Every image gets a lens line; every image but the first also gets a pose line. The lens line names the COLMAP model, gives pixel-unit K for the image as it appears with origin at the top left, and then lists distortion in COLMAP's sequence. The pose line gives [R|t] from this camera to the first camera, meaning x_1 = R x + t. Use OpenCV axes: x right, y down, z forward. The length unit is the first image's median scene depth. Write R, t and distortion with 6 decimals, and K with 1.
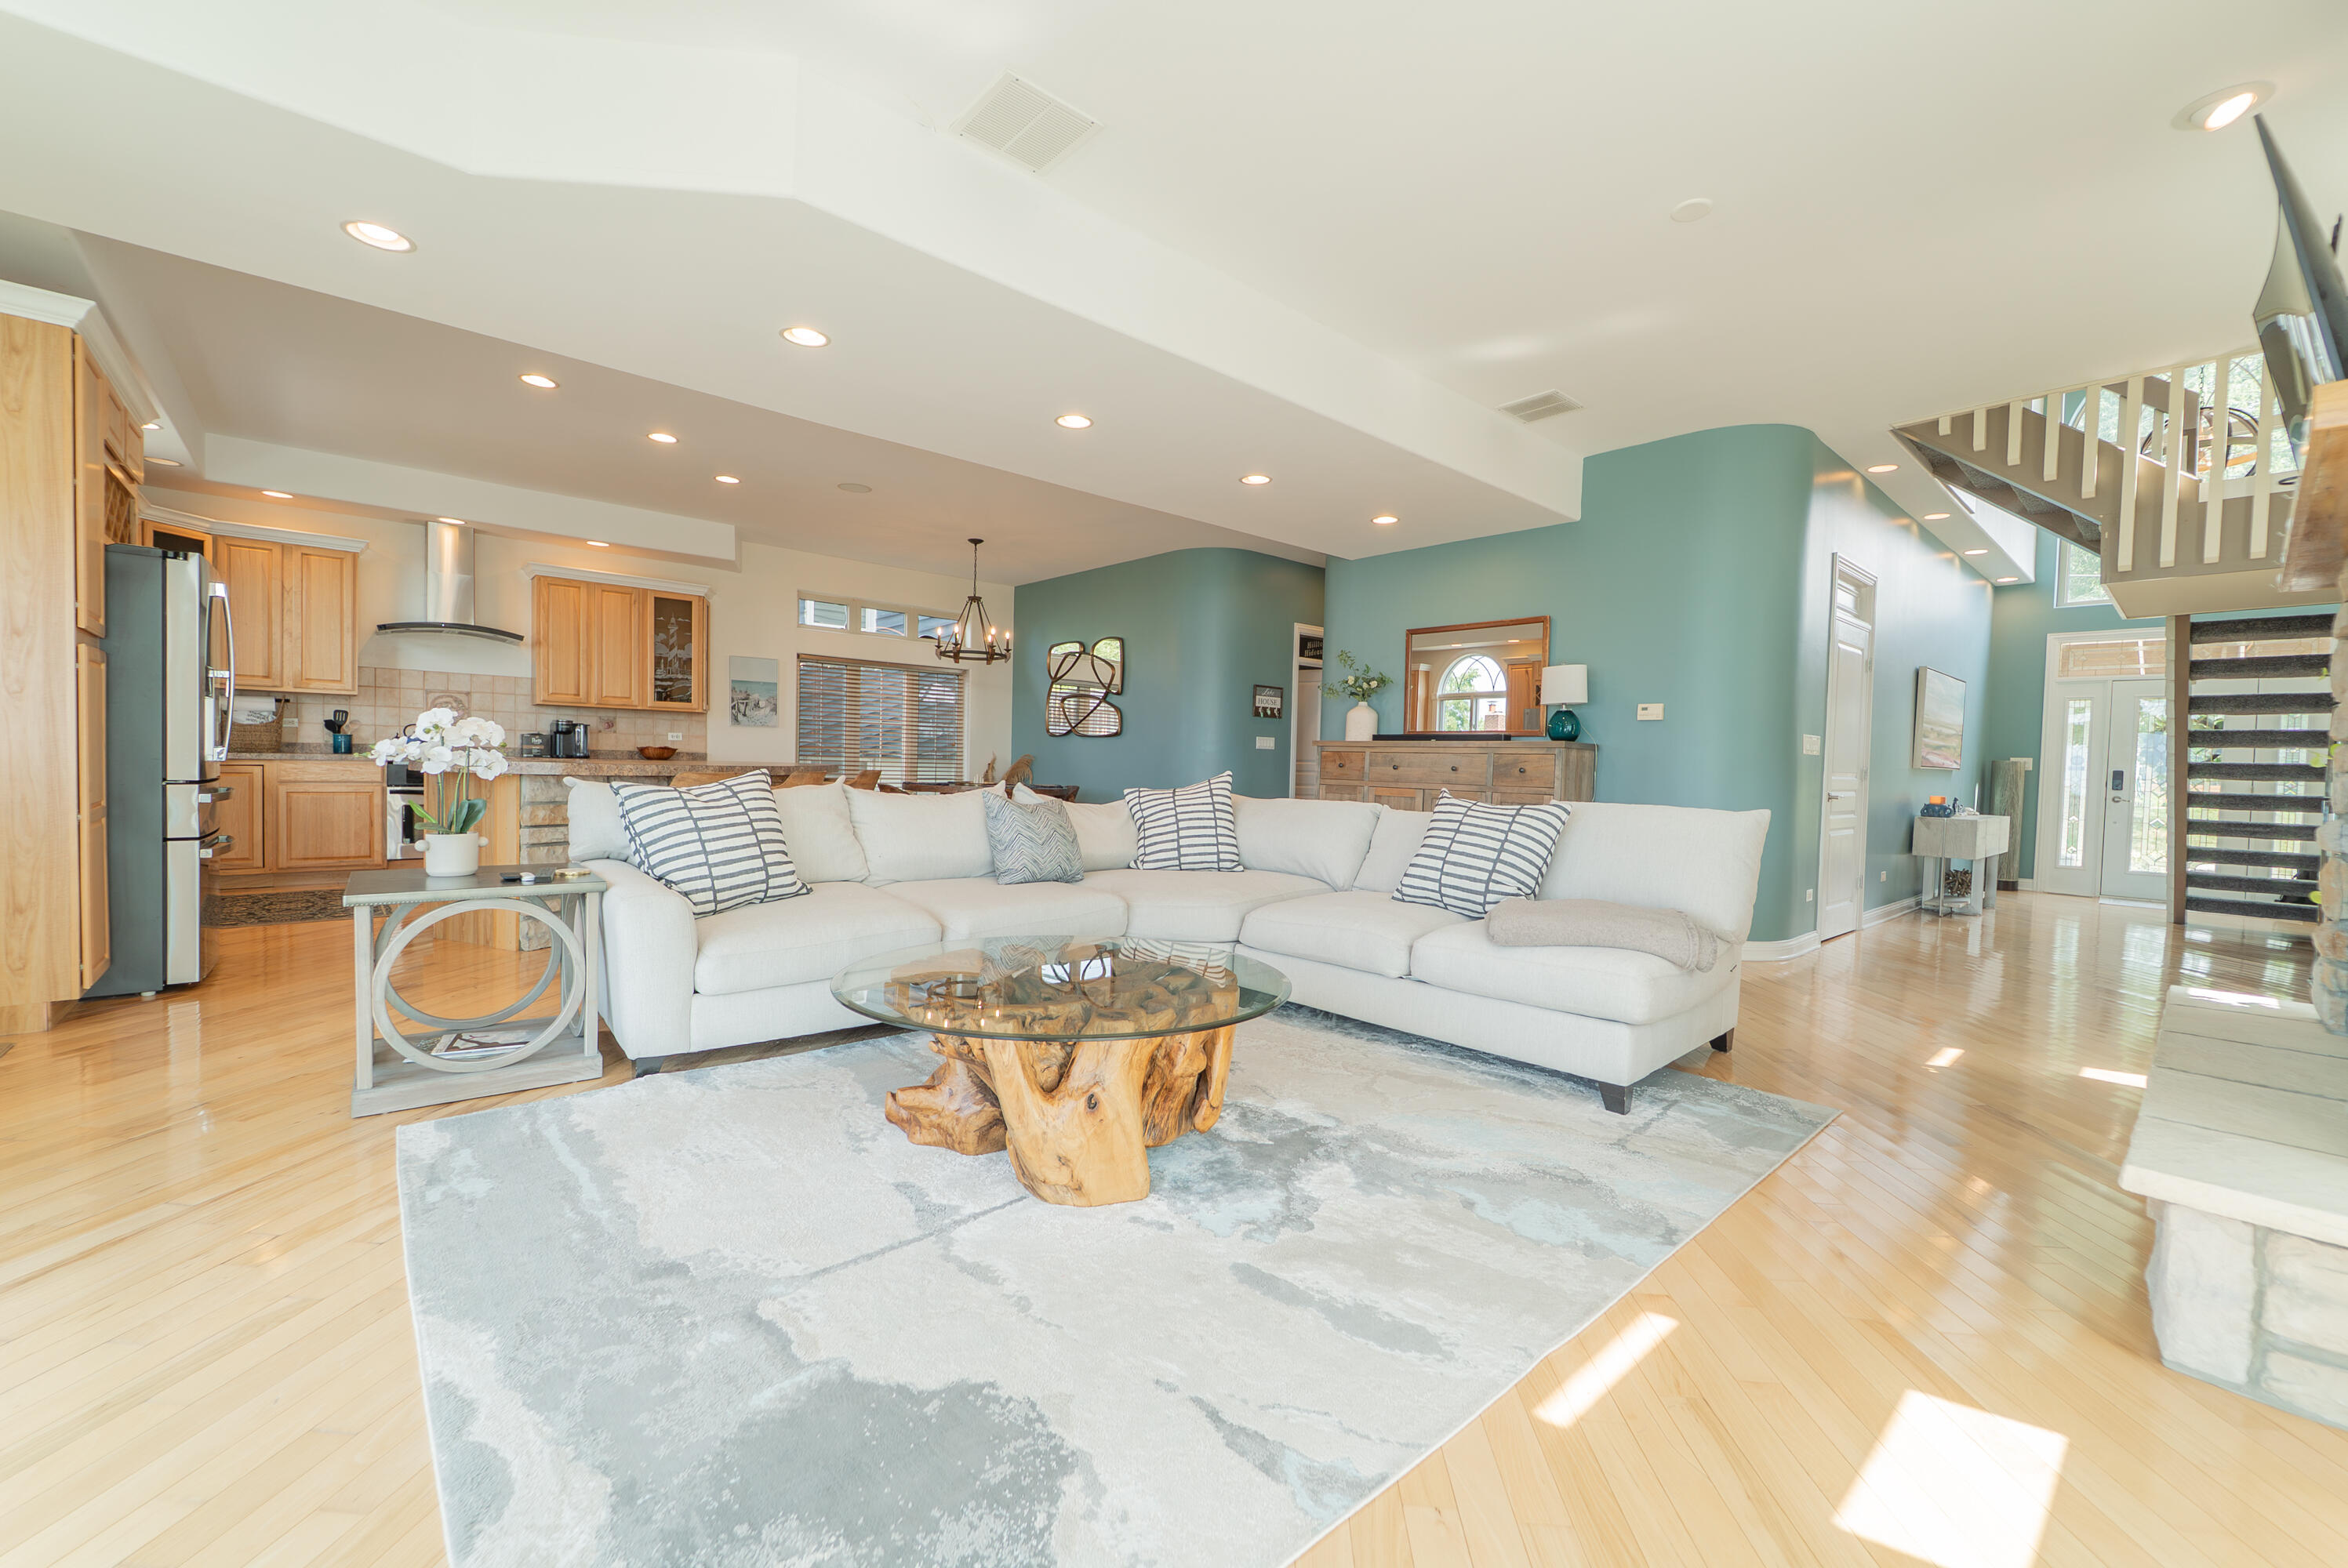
lens RADIAL K [[944.5, 0, 1182.8], [0, 944.5, 791.3], [0, 0, 1]] dist [-0.000908, 0.000096]
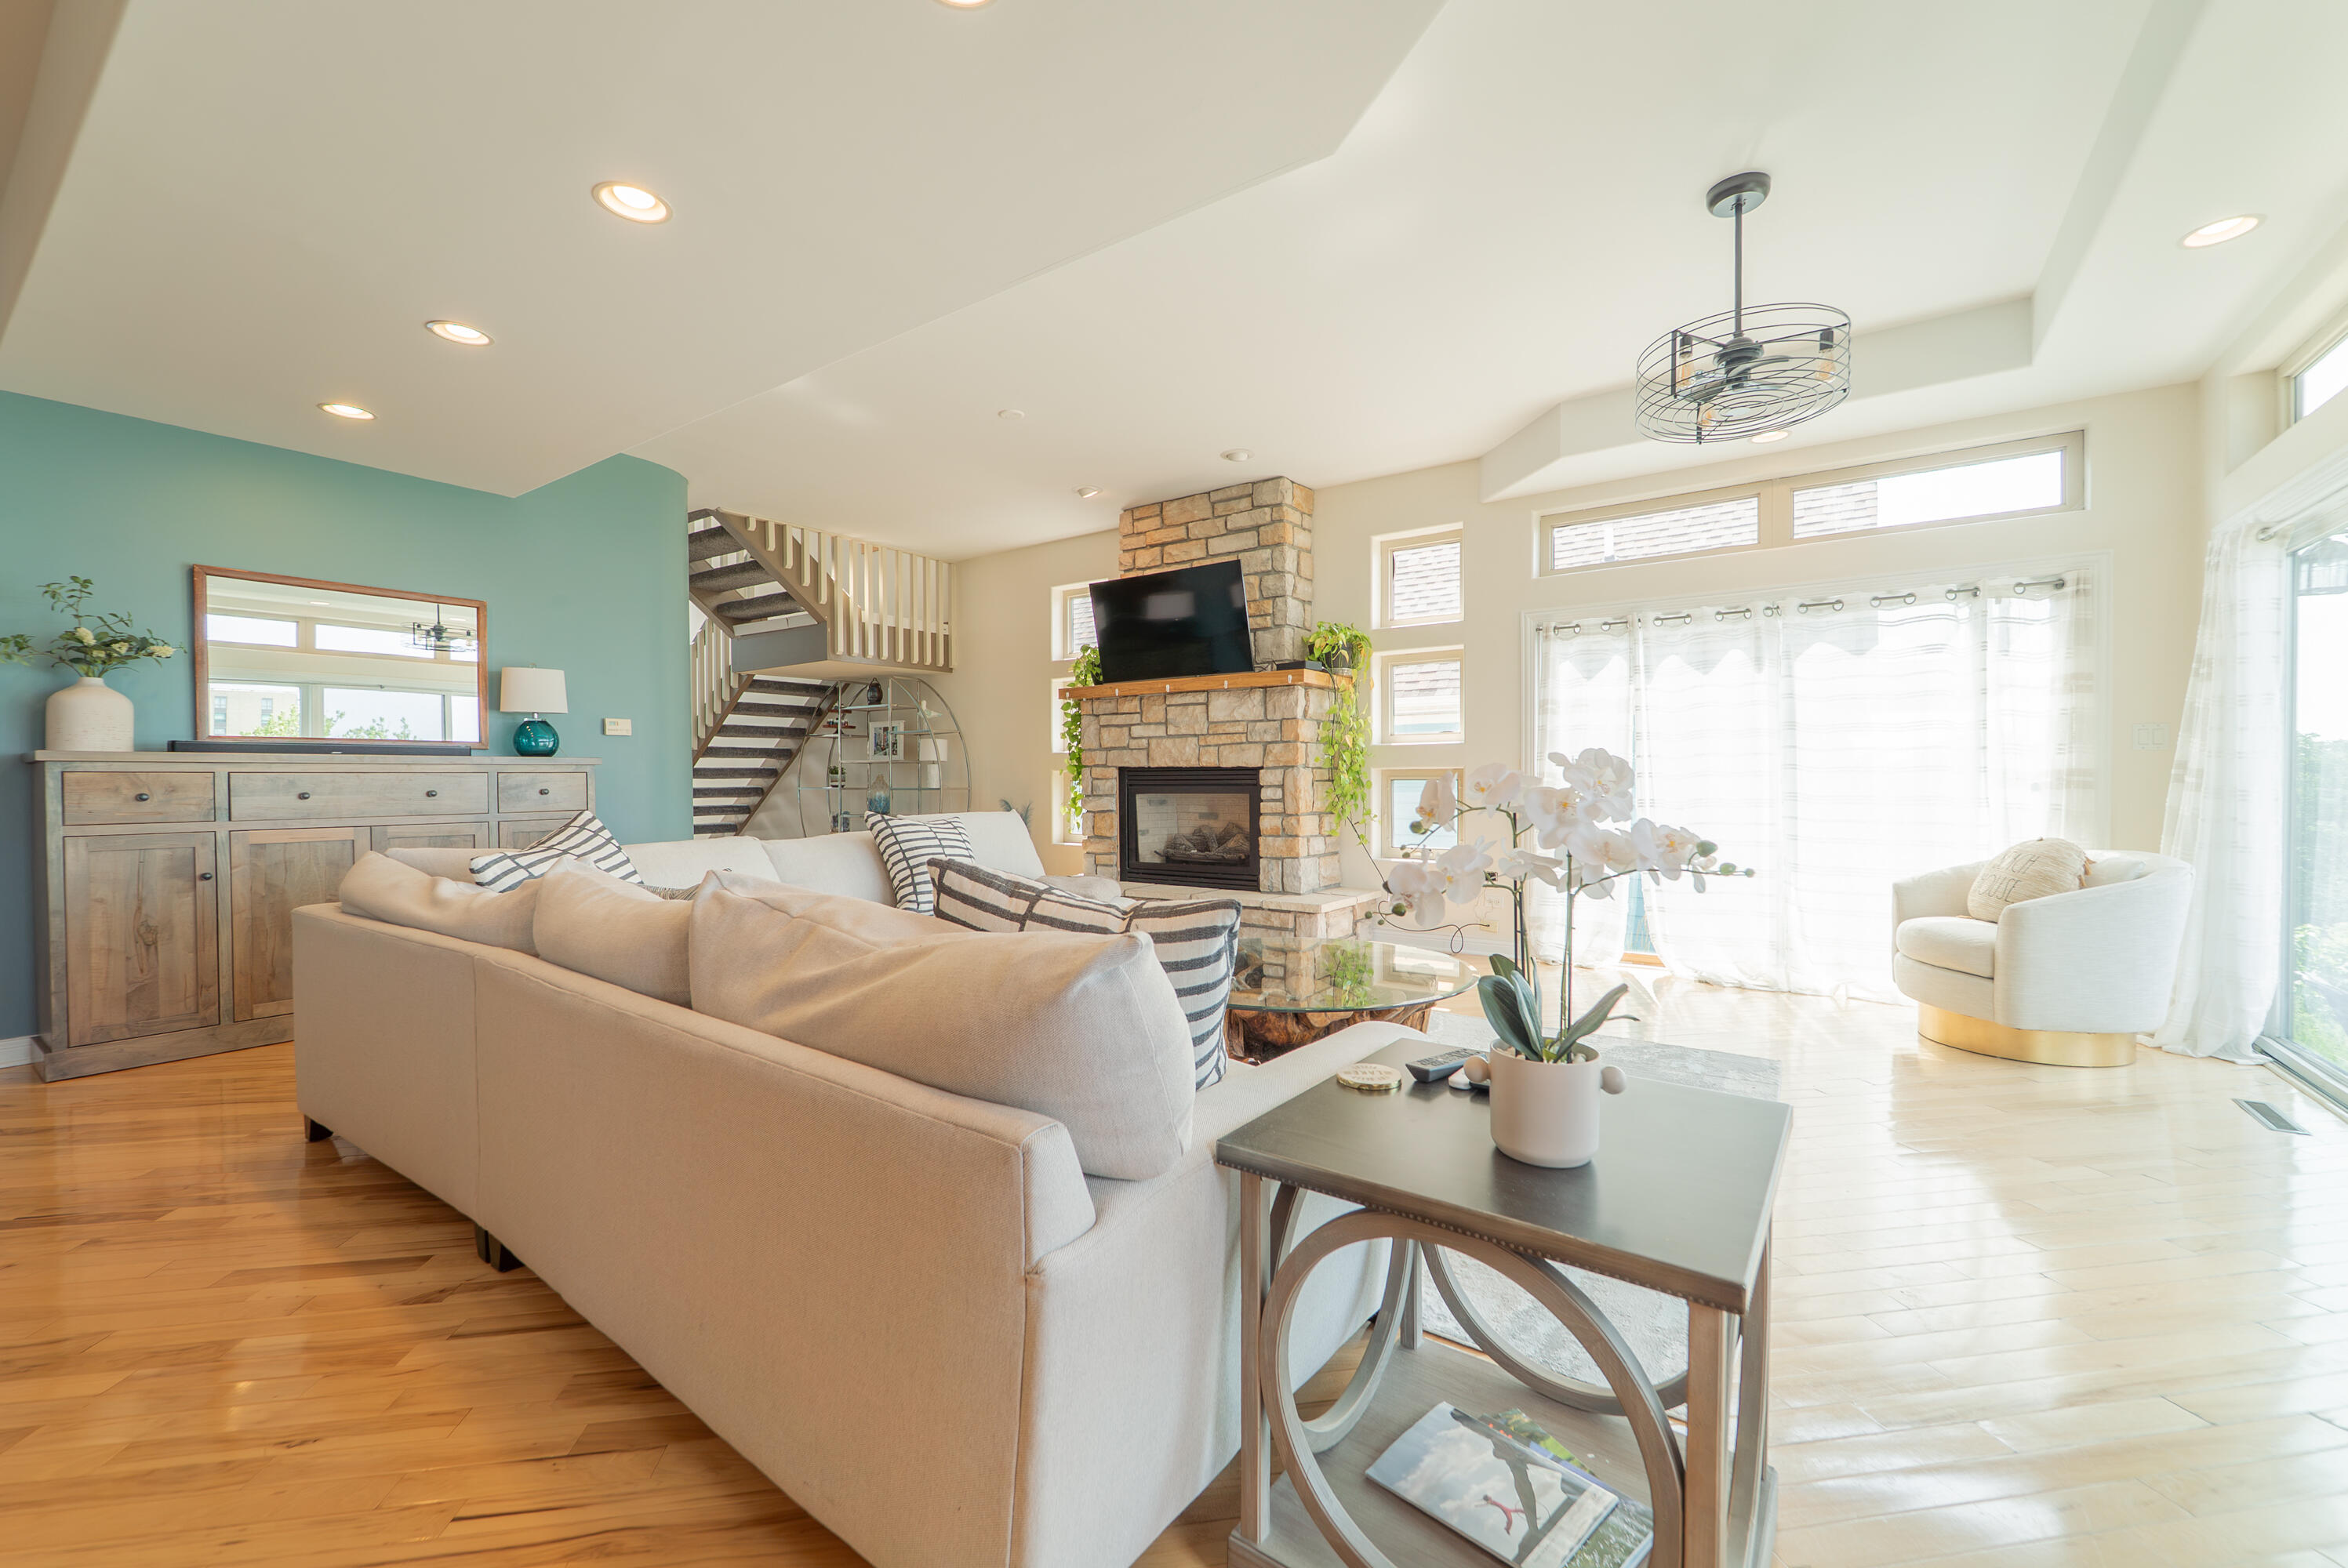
lens RADIAL K [[944.5, 0, 1182.8], [0, 944.5, 791.3], [0, 0, 1]] dist [-0.000908, 0.000096]
pose [[-0.238557, -0.040909, 0.970267, -0.681470], [0.028083, 0.998404, 0.049000, -0.055343], [-0.970722, 0.038937, -0.237027, 0.752035]]
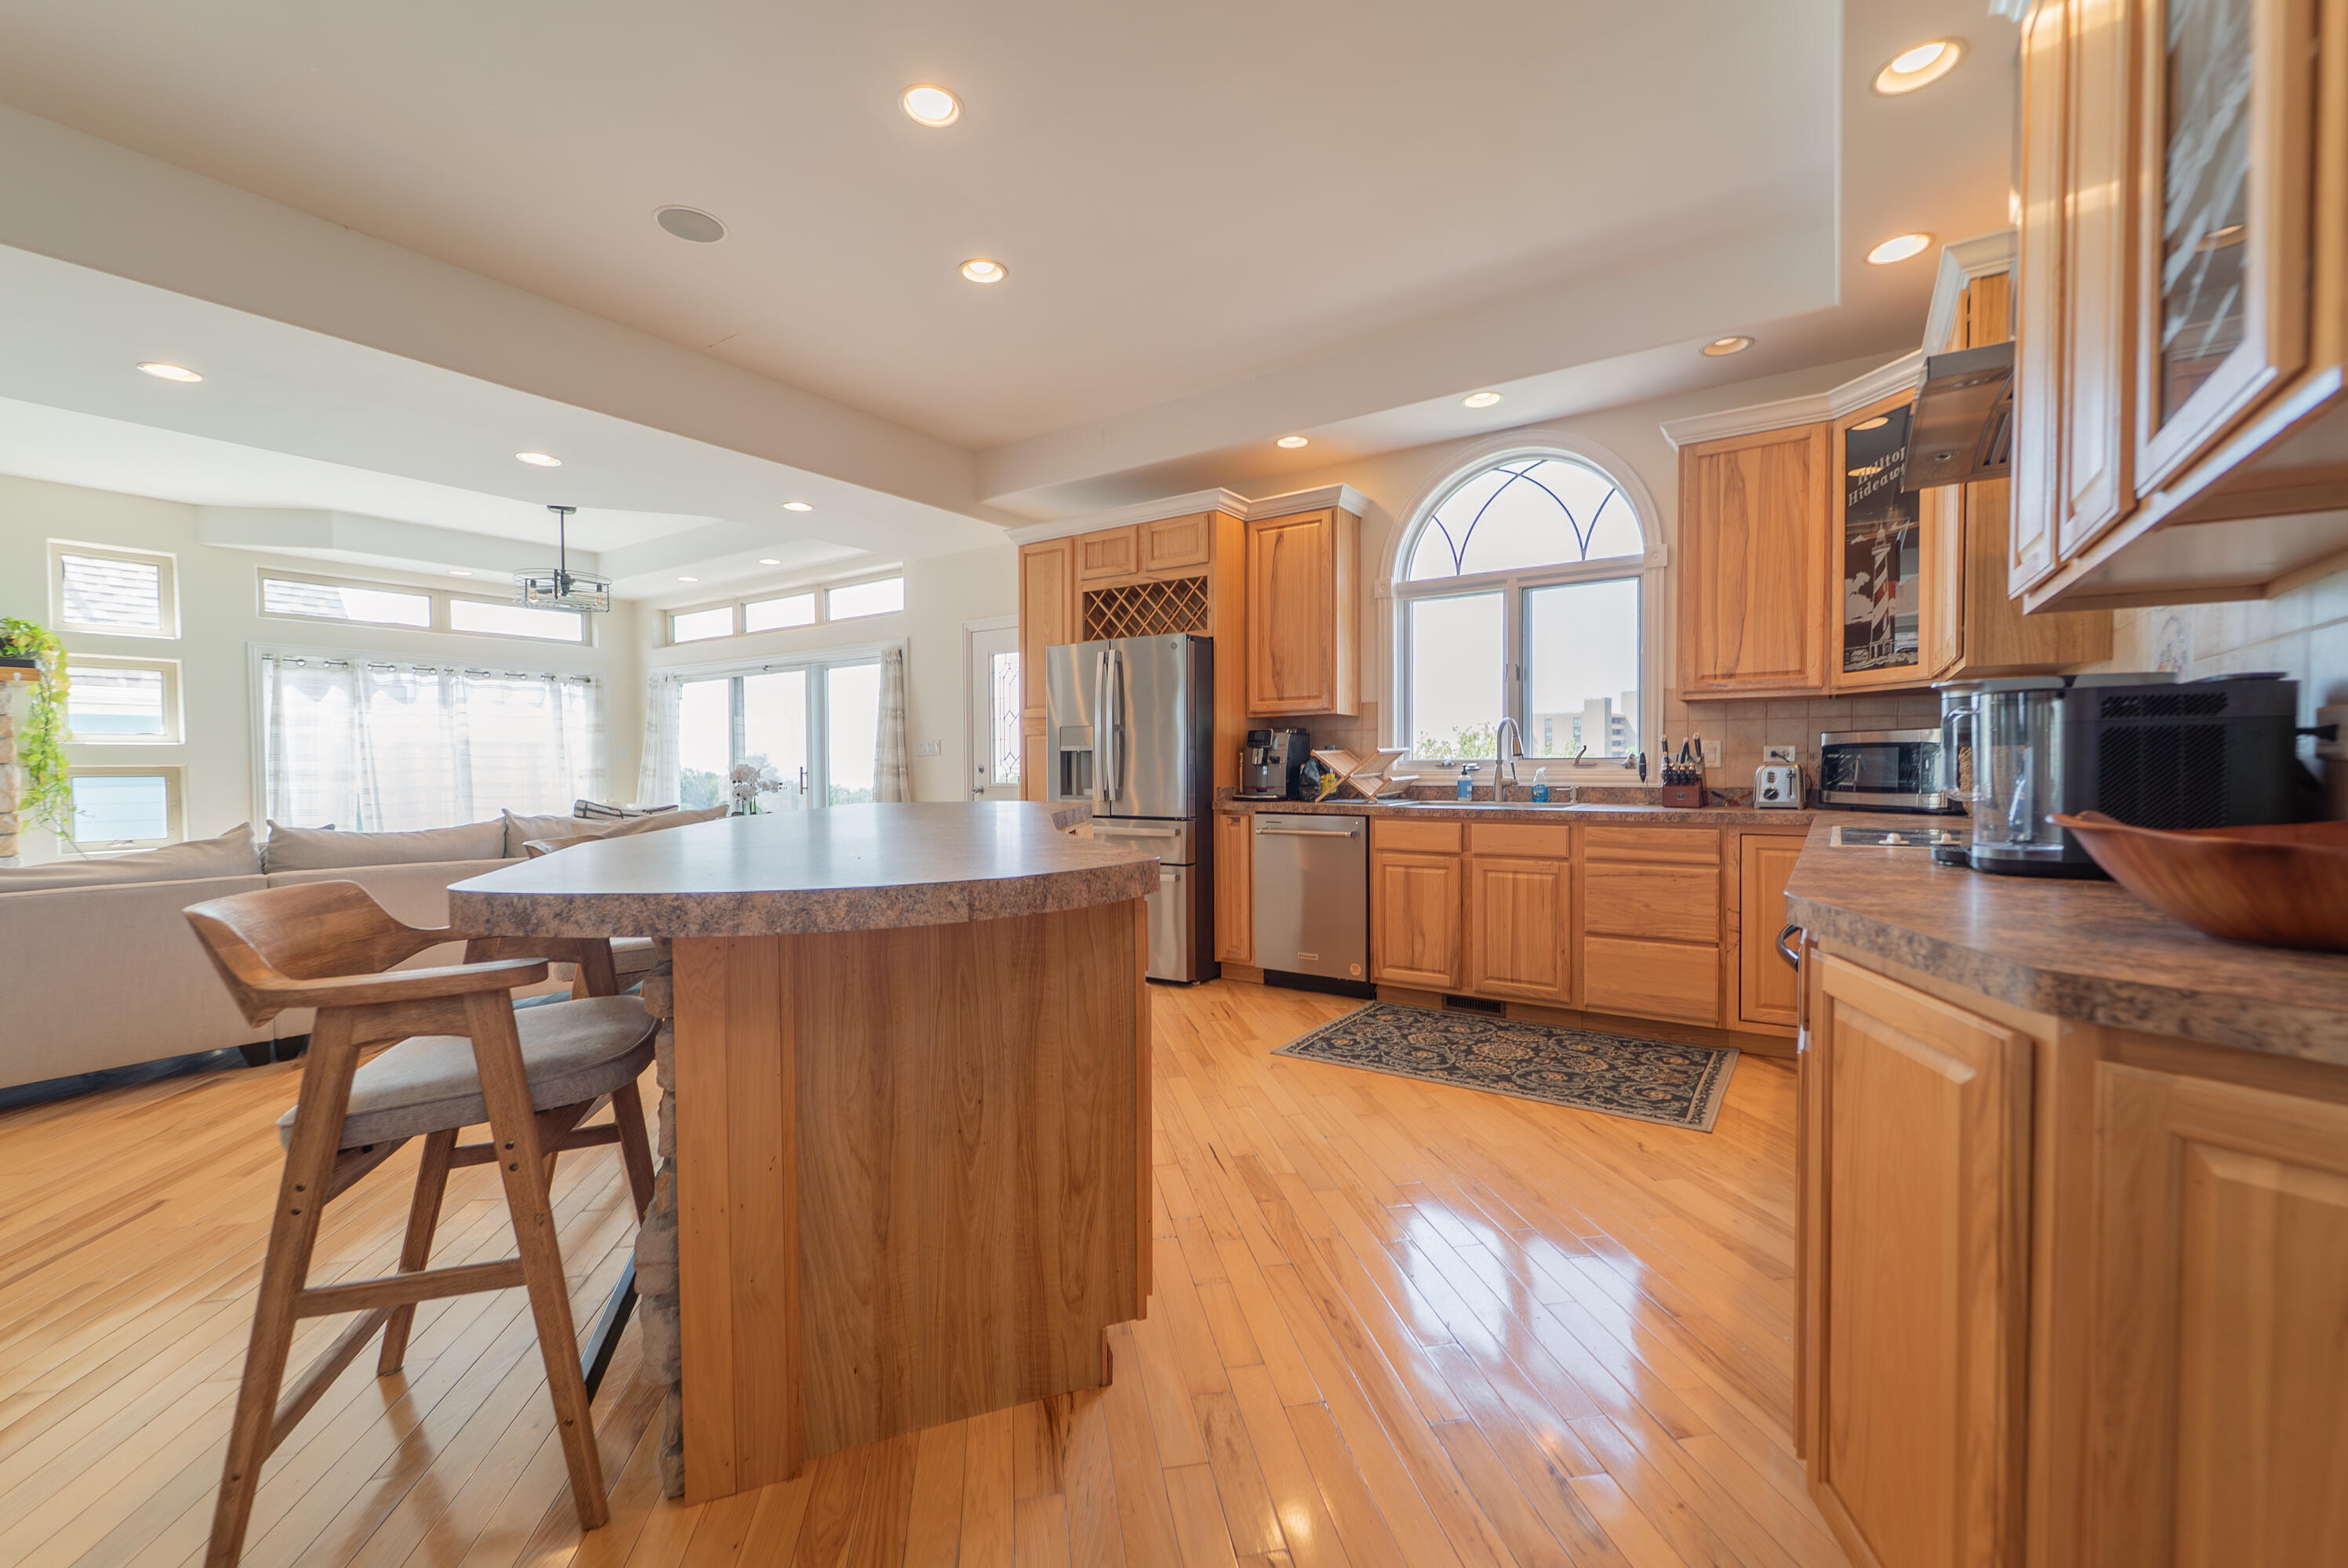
lens RADIAL K [[953.4, 0, 1182.9], [0, 953.4, 792.9], [0, 0, 1]] dist [-0.001813, -0.000764]
pose [[-0.969092, -0.015029, -0.246241, -0.687710], [-0.028481, 0.998284, 0.051159, -0.090187], [0.245049, 0.056591, -0.967858, 1.828154]]
